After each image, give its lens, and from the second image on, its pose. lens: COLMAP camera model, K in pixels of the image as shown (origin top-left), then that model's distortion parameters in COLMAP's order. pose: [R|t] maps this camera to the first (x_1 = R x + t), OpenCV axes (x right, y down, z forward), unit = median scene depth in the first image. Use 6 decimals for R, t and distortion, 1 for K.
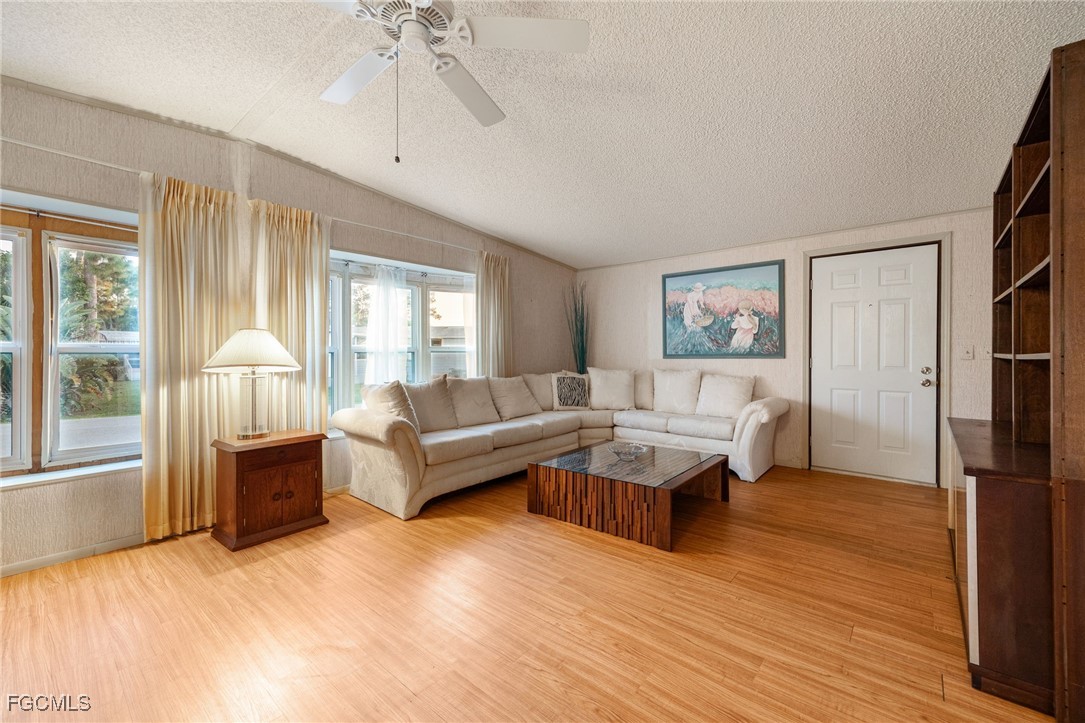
lens RADIAL K [[439.8, 0, 540.2], [0, 439.8, 353.6], [0, 0, 1]] dist [0.001951, 0.000308]
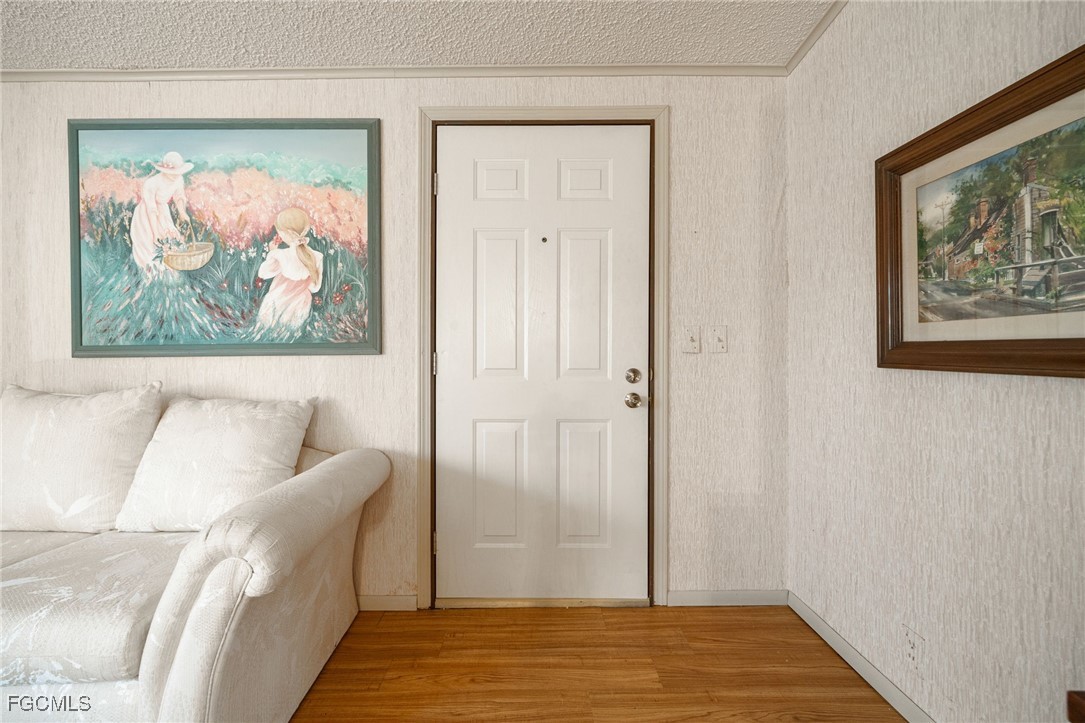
lens RADIAL K [[439.8, 0, 535.4], [0, 439.8, 356.0], [0, 0, 1]] dist [0.001951, 0.000308]
pose [[0.748723, 0.002228, 0.662880, 0.375649], [0.002381, 0.999979, -0.006050, 0.015104], [-0.662879, 0.006109, 0.748702, 0.570061]]
